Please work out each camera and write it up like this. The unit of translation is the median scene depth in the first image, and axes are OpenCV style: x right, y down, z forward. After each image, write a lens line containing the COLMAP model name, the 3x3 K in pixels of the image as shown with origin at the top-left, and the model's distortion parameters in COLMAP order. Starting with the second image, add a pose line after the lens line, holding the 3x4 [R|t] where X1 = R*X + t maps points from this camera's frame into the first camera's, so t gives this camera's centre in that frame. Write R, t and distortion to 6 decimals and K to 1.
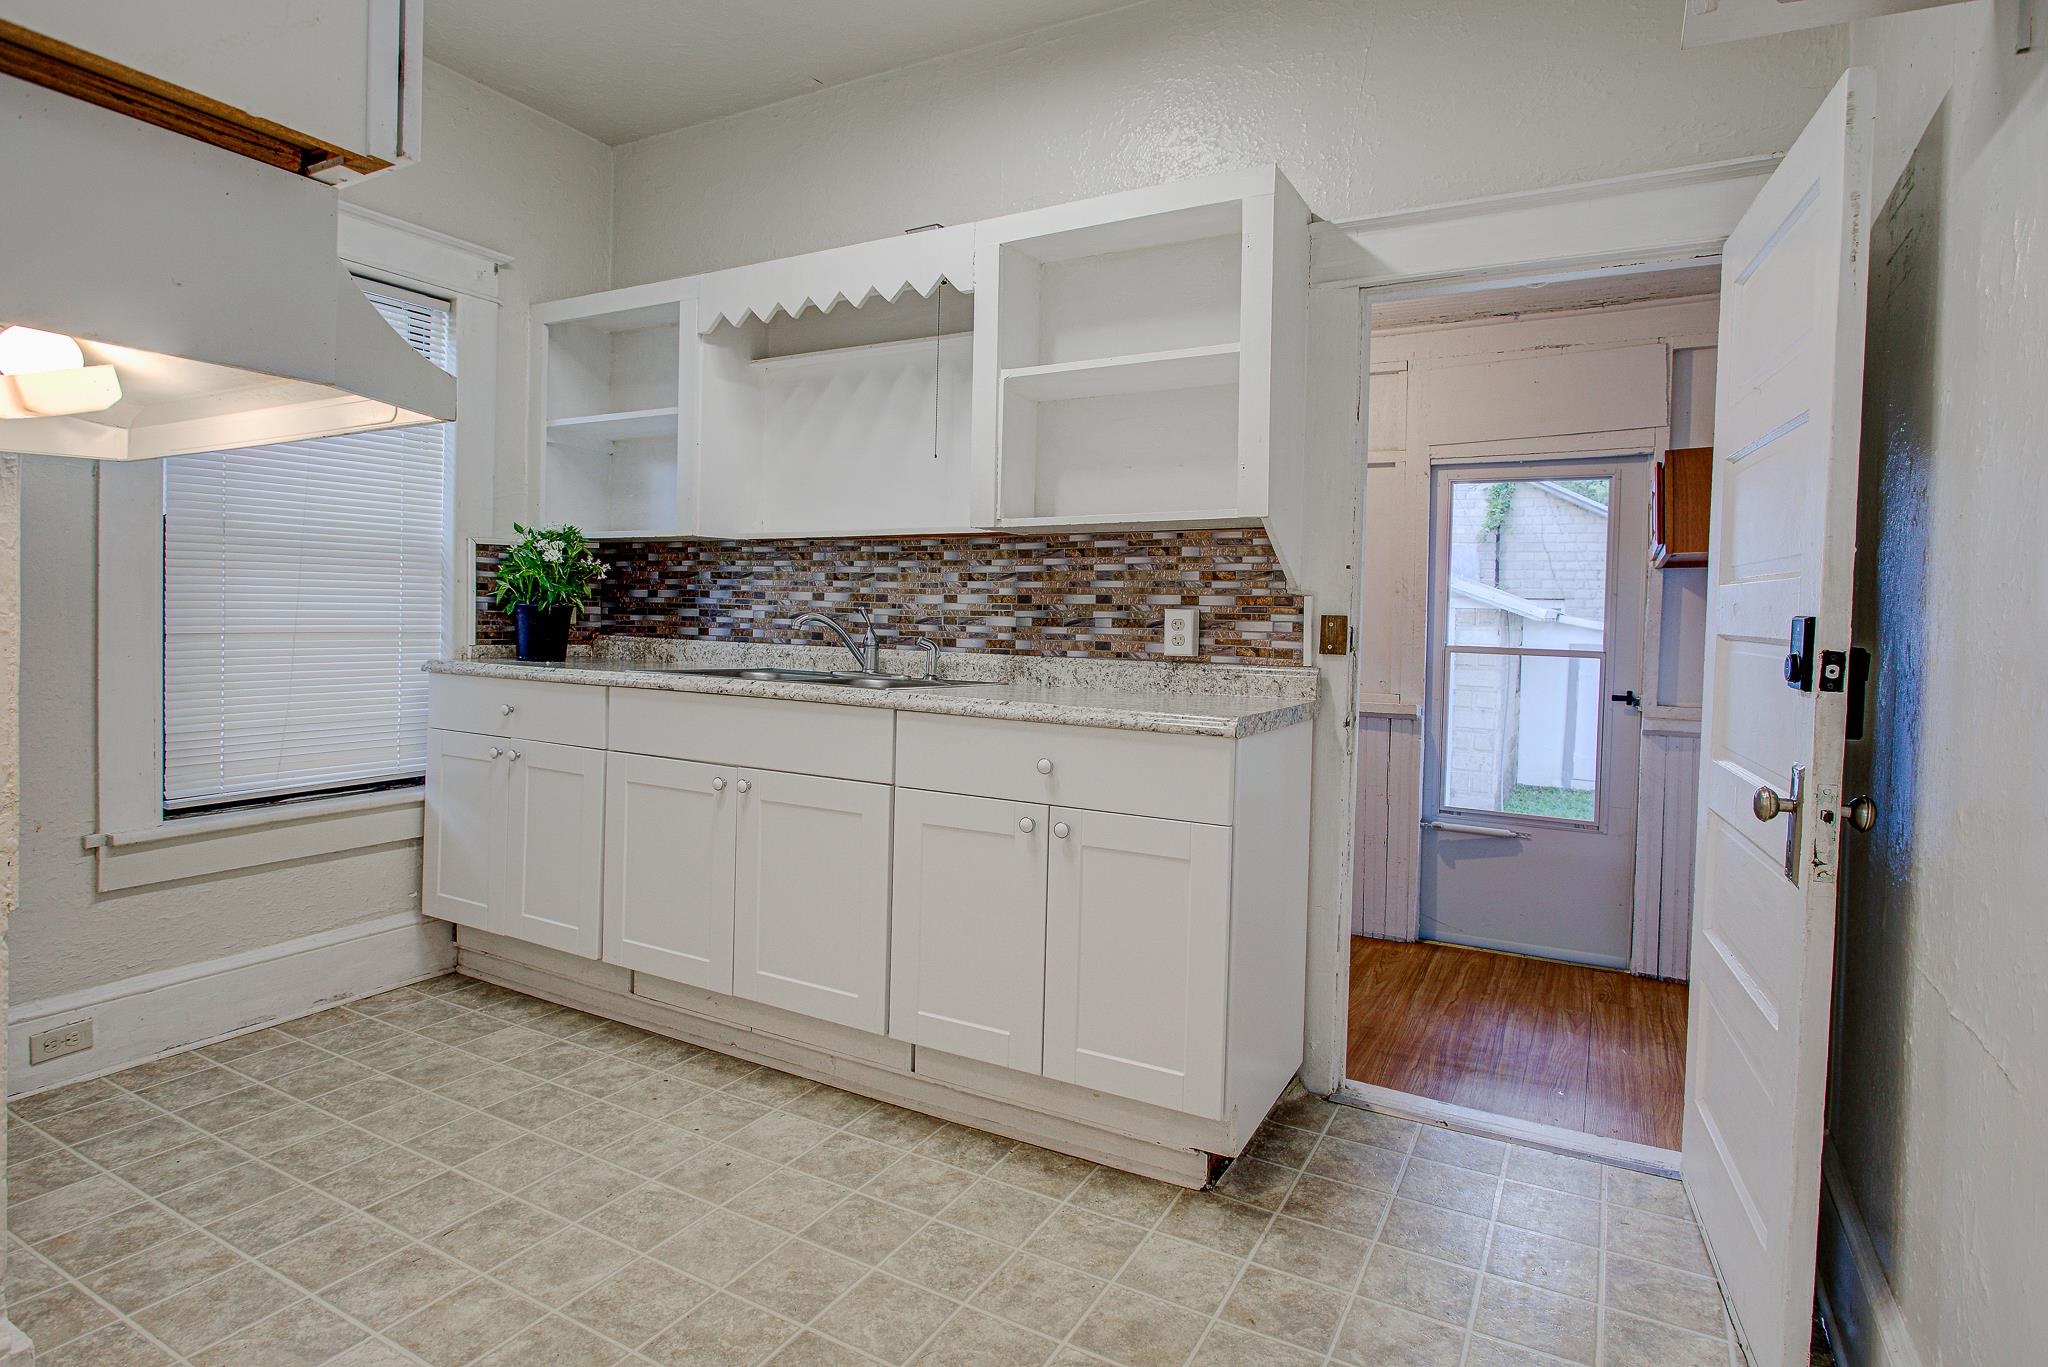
lens RADIAL K [[1072.1, 0, 1032.1], [0, 1072.1, 622.3], [0, 0, 1]] dist [-0.000698, 0.001481]
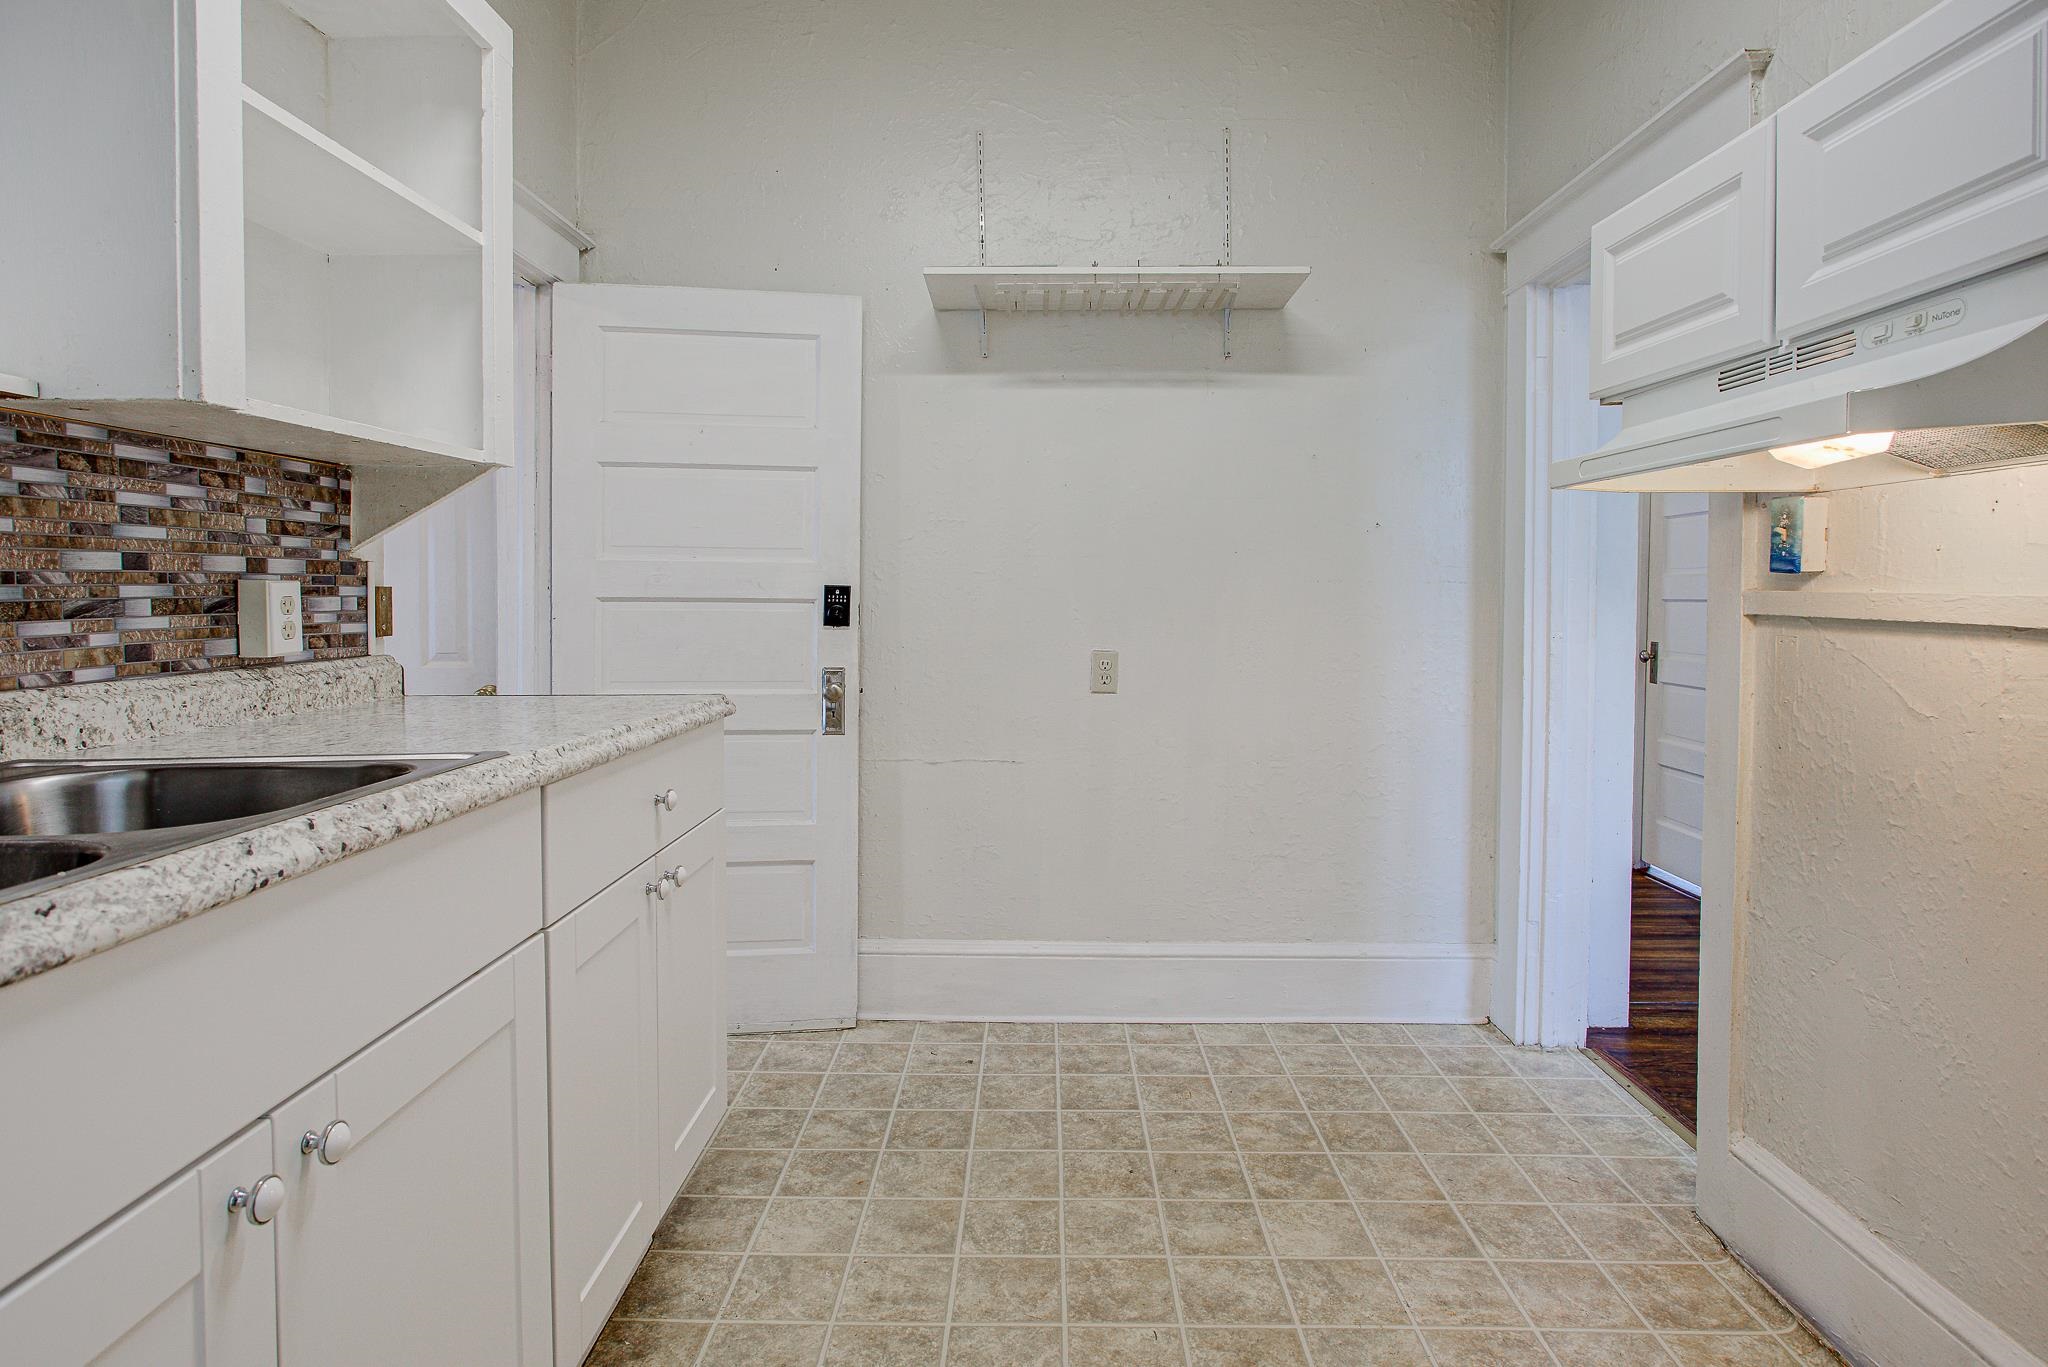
lens RADIAL K [[1119.3, 0, 1017.4], [0, 1119.3, 602.2], [0, 0, 1]] dist [-0.001579, 0.000209]
pose [[-0.454542, -0.033673, 0.890088, -0.612904], [-0.011877, 0.999425, 0.031744, -0.024630], [-0.890646, 0.003858, -0.454681, 0.892990]]
